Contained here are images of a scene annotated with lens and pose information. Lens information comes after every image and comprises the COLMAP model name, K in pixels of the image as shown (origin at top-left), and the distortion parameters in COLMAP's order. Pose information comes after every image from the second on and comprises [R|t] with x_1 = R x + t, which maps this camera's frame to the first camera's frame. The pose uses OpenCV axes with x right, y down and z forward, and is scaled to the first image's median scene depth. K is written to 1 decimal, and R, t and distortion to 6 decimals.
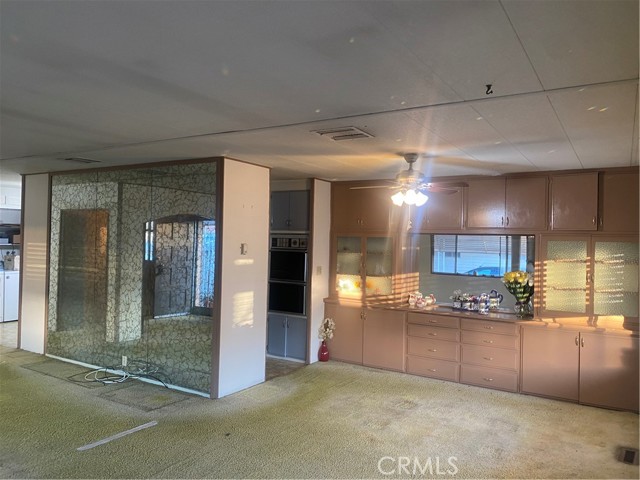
lens RADIAL K [[481.6, 0, 325.9], [0, 481.6, 238.3], [0, 0, 1]] dist [0.030705, -0.054802]
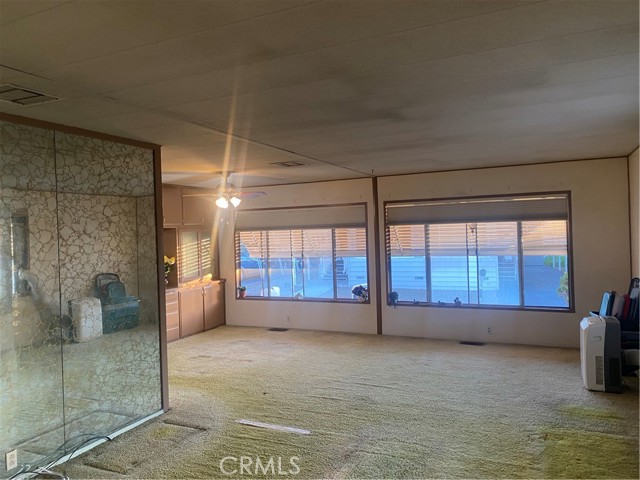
lens RADIAL K [[481.6, 0, 318.9], [0, 481.6, 237.2], [0, 0, 1]] dist [0.030705, -0.054802]
pose [[-0.120970, -0.026565, 0.992301, -0.982786], [0.026851, 0.999189, 0.030022, -0.013236], [-0.992293, 0.030276, -0.120159, 0.687635]]
